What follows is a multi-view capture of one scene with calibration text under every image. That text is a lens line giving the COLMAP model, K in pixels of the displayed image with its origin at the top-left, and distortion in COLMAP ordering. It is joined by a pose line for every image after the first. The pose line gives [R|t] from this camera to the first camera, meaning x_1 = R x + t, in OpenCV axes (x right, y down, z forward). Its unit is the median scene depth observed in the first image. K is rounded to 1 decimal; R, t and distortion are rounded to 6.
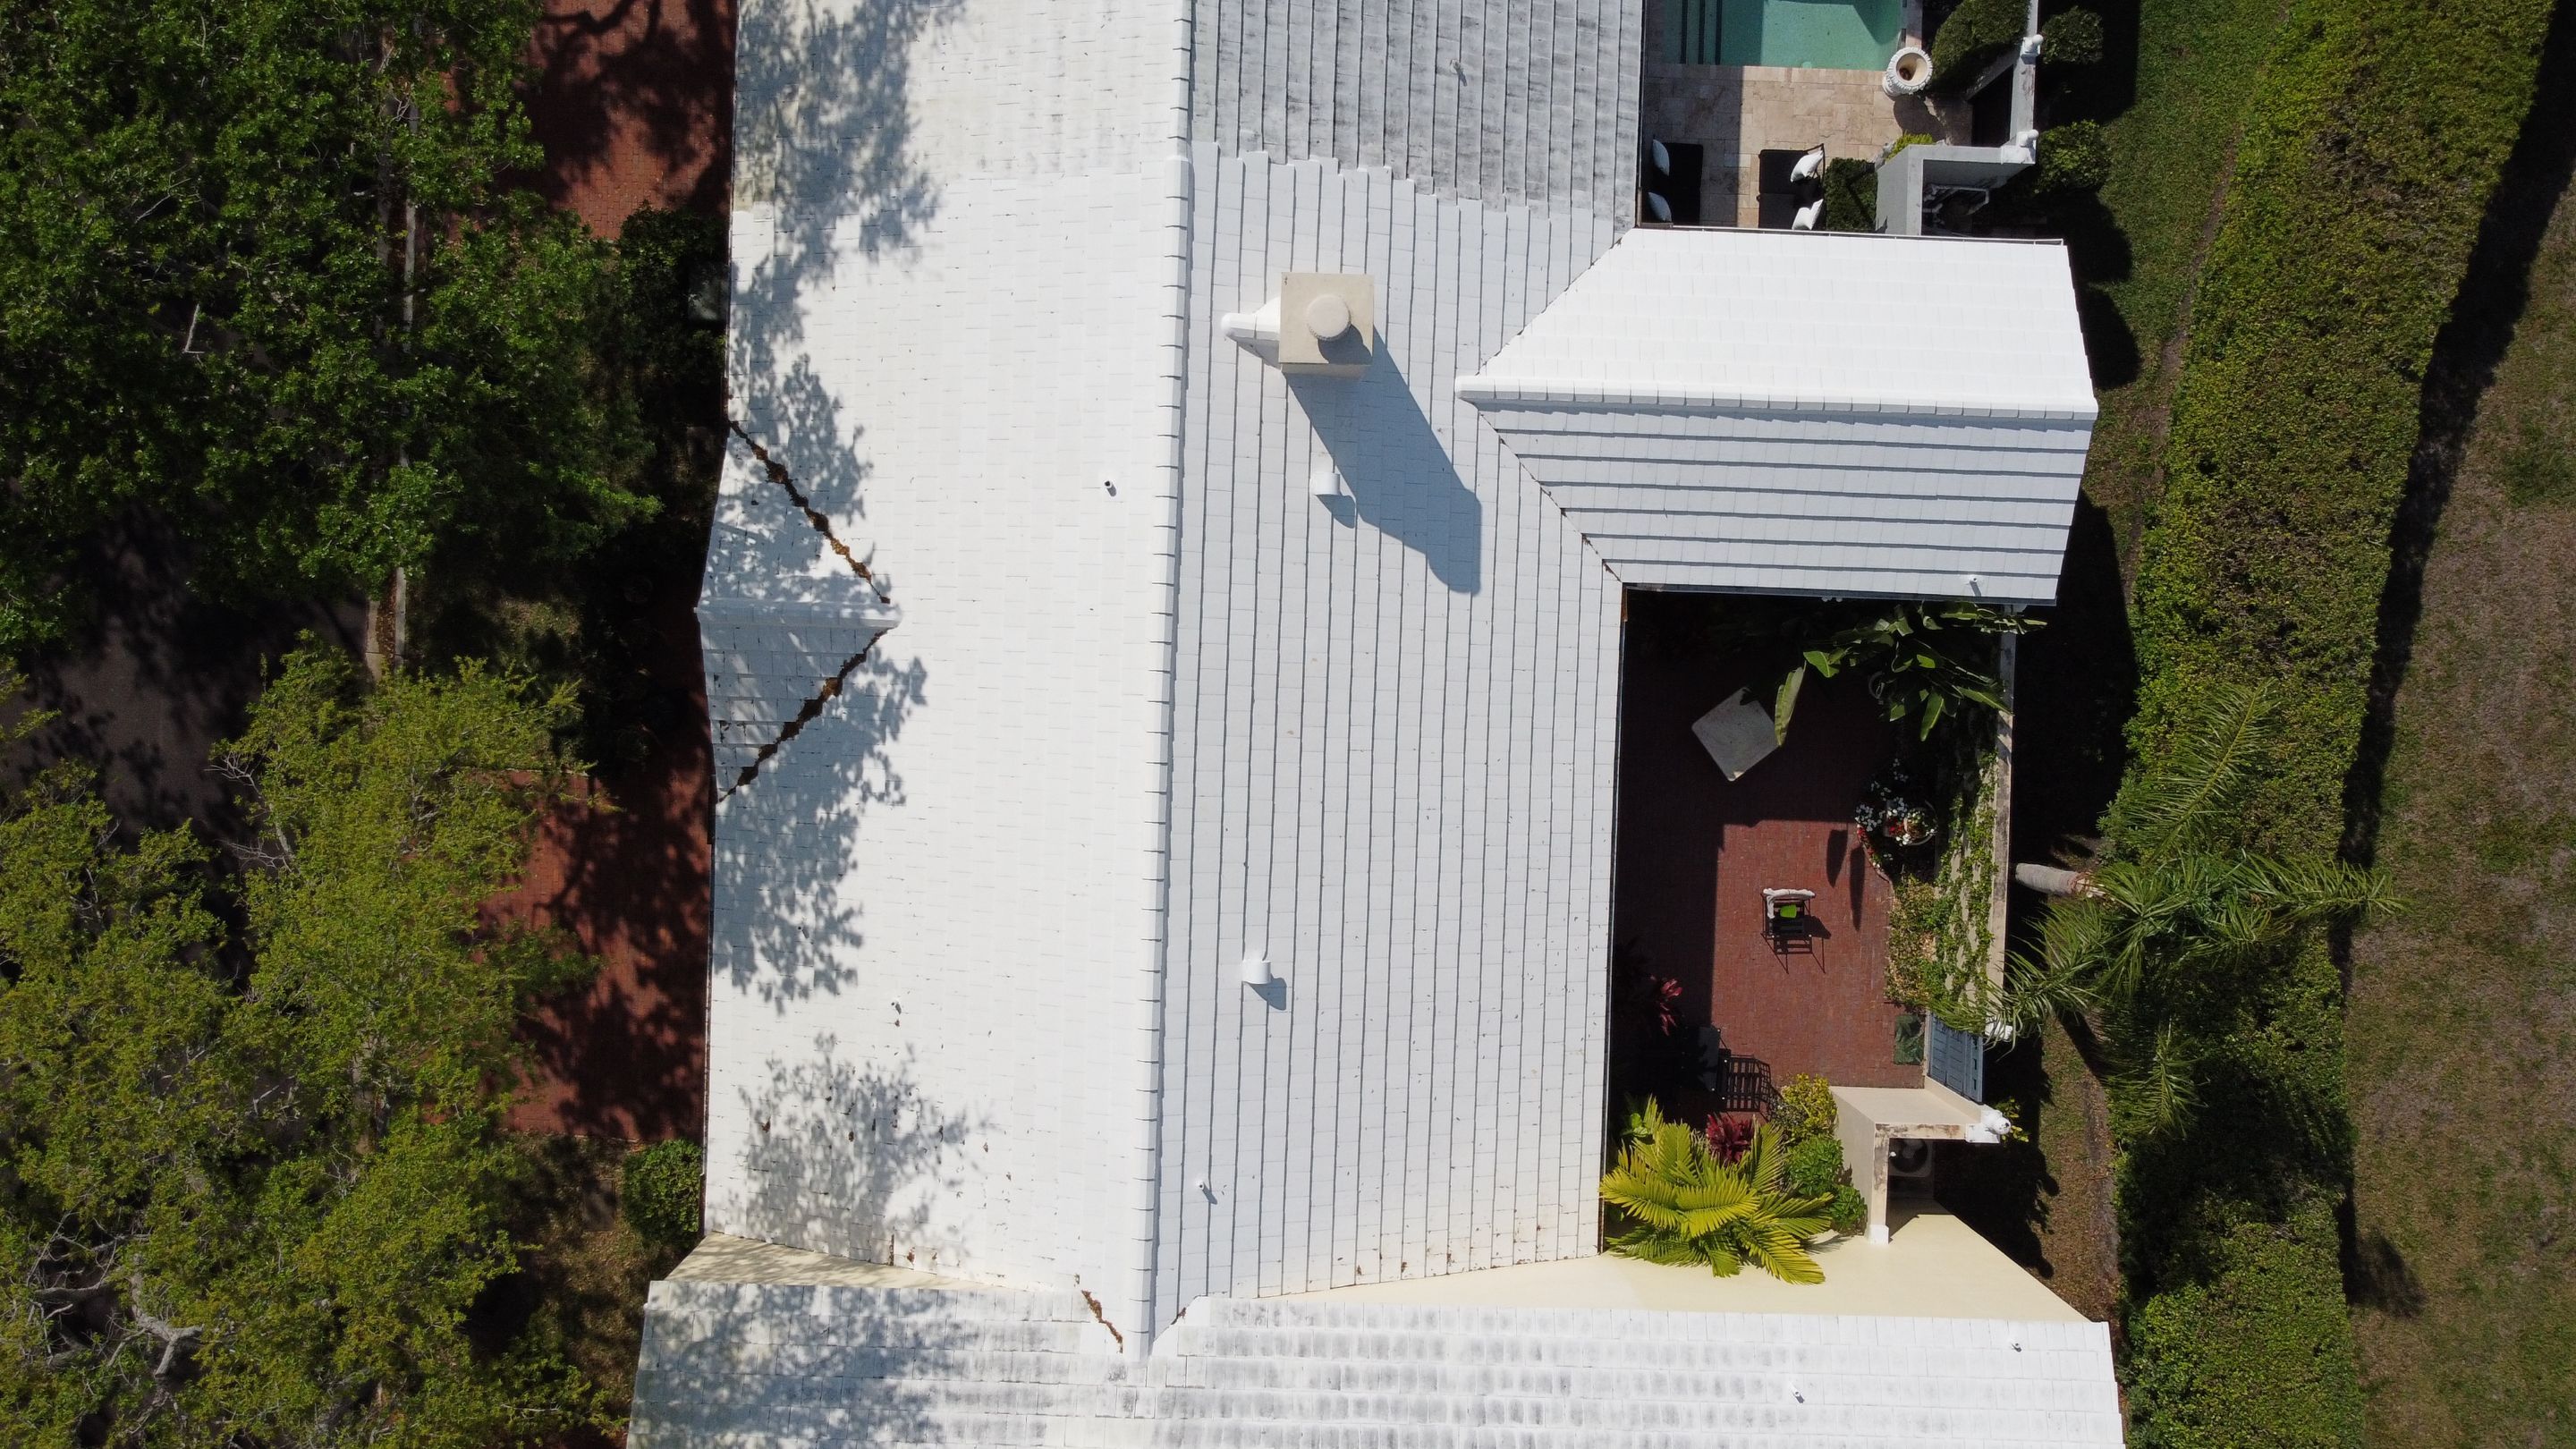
lens RADIAL K [[1947.9, 0, 1281.4], [0, 1947.9, 706.8], [0, 0, 1]] dist [0.002437, -0.002875]
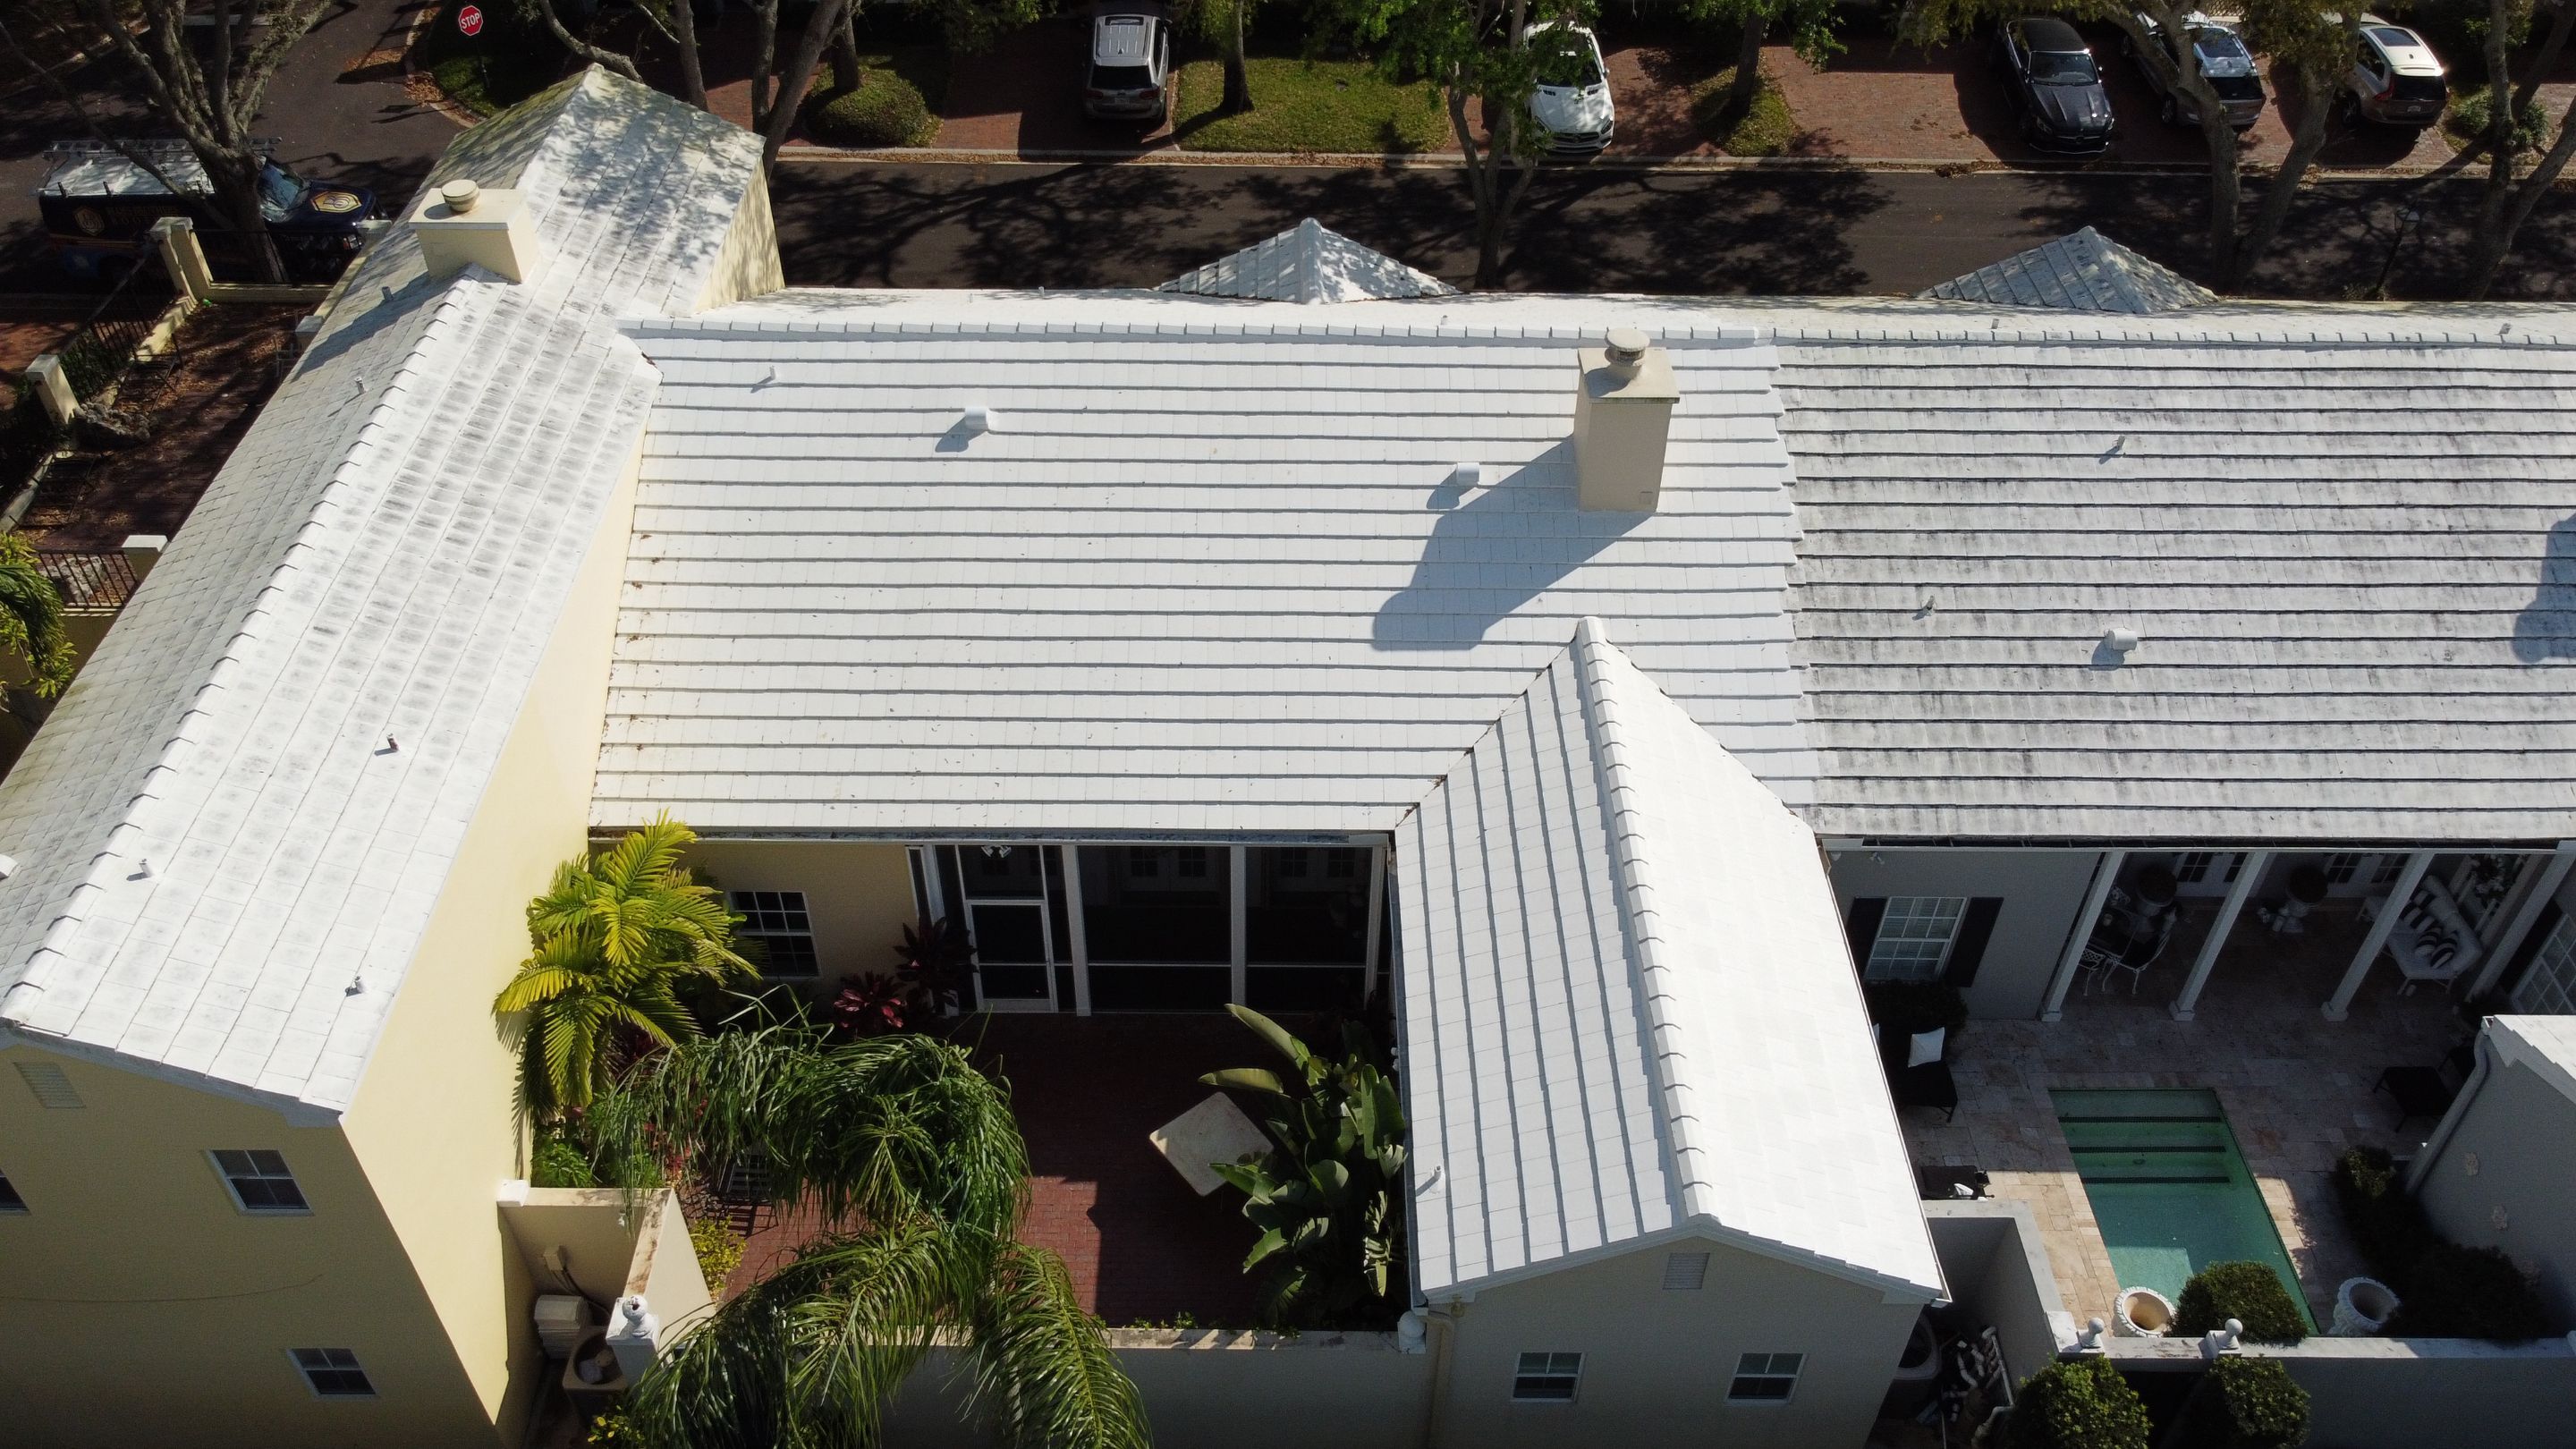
lens RADIAL K [[1957.6, 0, 1286.6], [0, 1957.6, 709.9], [0, 0, 1]] dist [0.000593, 0.000238]
pose [[0.037675, 0.652572, -0.756789, 0.812203], [-0.998868, 0.002592, -0.047491, 0.024062], [-0.029030, 0.757722, 0.651931, 0.429116]]
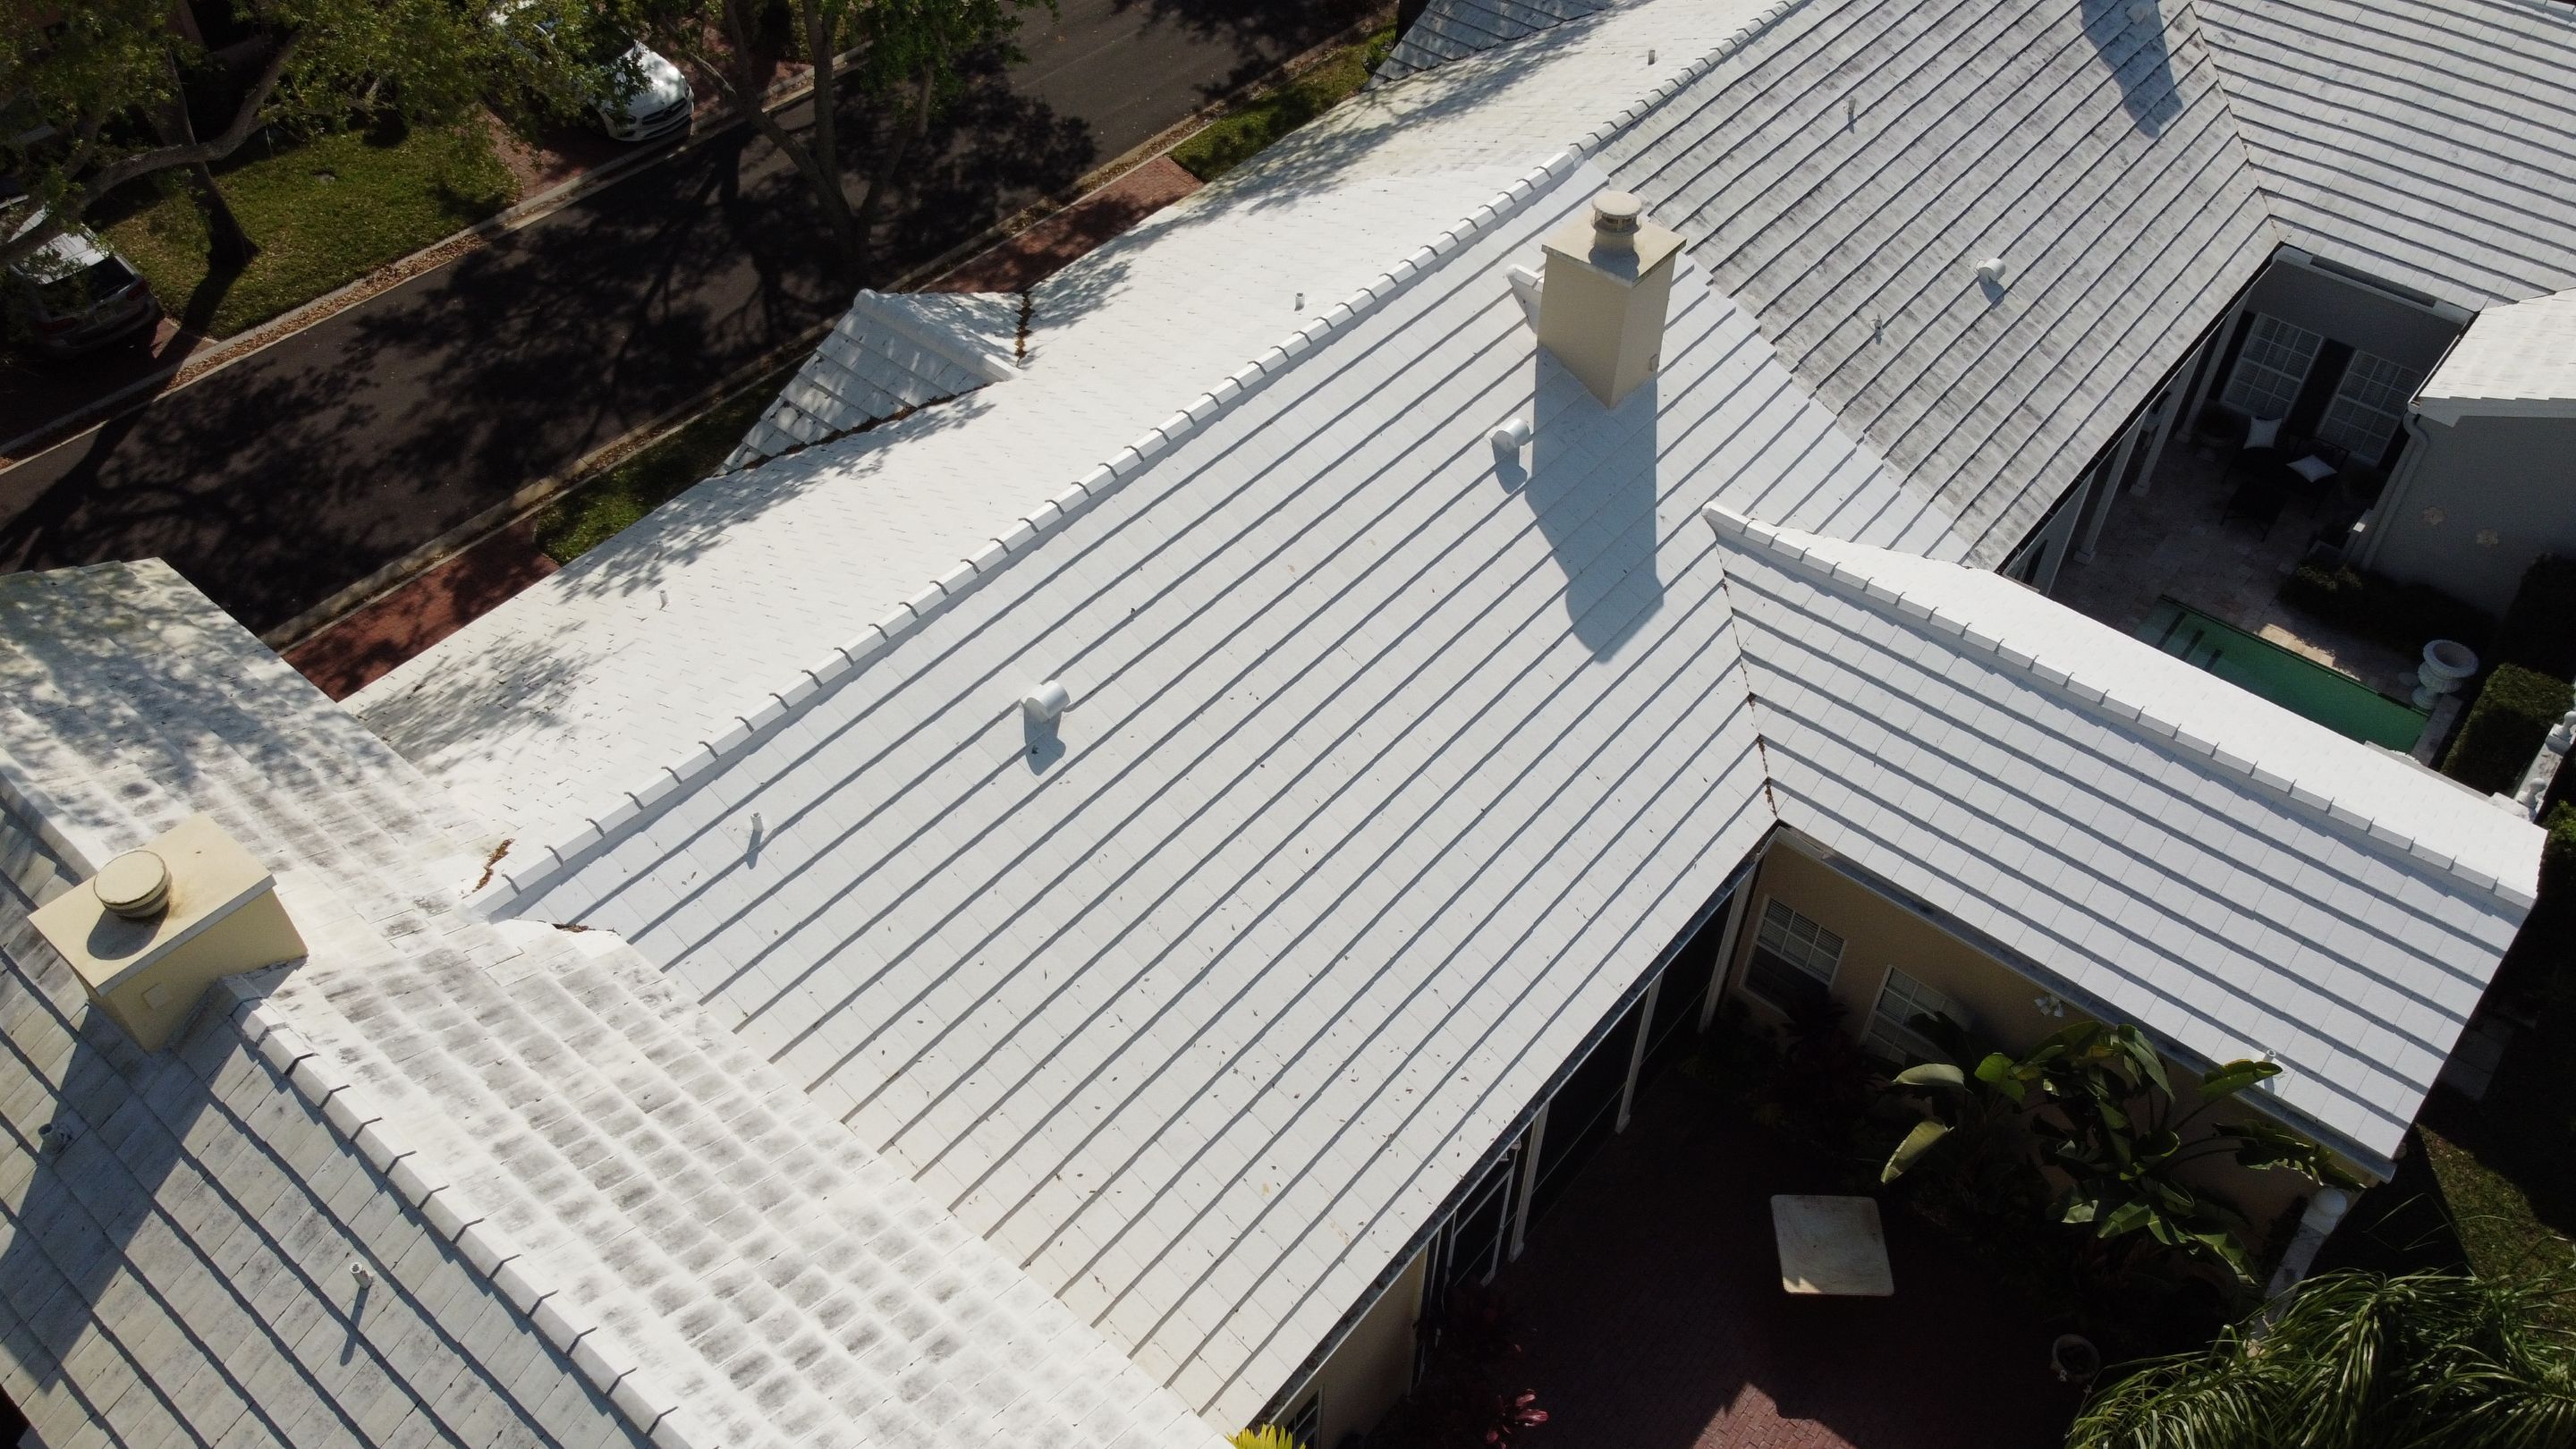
lens RADIAL K [[1947.9, 0, 1281.4], [0, 1947.9, 706.8], [0, 0, 1]] dist [0.002437, -0.002875]
pose [[0.790807, 0.429629, -0.435940, 0.340676], [-0.611982, 0.543207, -0.574808, 0.461614], [-0.010149, 0.721350, 0.692497, 0.491504]]
